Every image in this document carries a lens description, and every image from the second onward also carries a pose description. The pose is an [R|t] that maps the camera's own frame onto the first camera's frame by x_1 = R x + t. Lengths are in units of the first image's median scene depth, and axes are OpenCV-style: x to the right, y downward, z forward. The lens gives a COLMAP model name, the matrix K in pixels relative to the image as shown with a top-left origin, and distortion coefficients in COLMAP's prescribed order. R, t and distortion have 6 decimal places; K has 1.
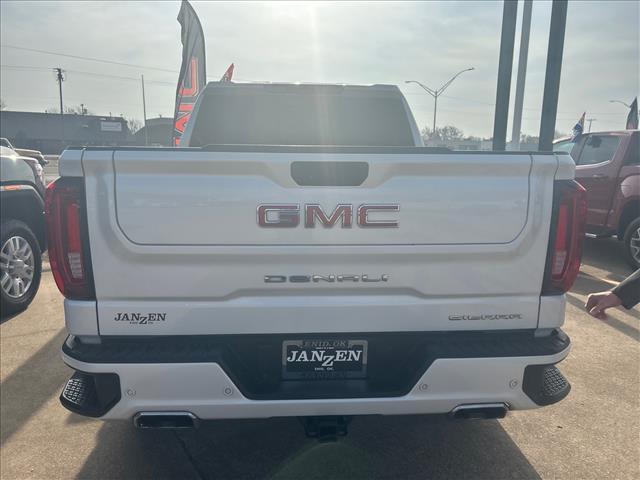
lens RADIAL K [[480.6, 0, 319.8], [0, 480.6, 242.0], [0, 0, 1]] dist [0.008500, -0.003258]
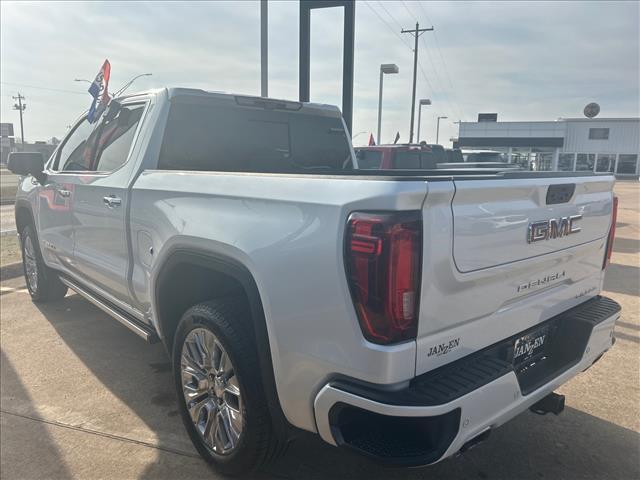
lens RADIAL K [[480.6, 0, 319.1], [0, 480.6, 238.4], [0, 0, 1]] dist [0.008500, -0.003258]
pose [[0.804115, -0.097515, 0.586422, -1.141109], [0.118980, 0.992895, 0.001958, -0.099070], [-0.582446, 0.068198, 0.810003, 0.334501]]
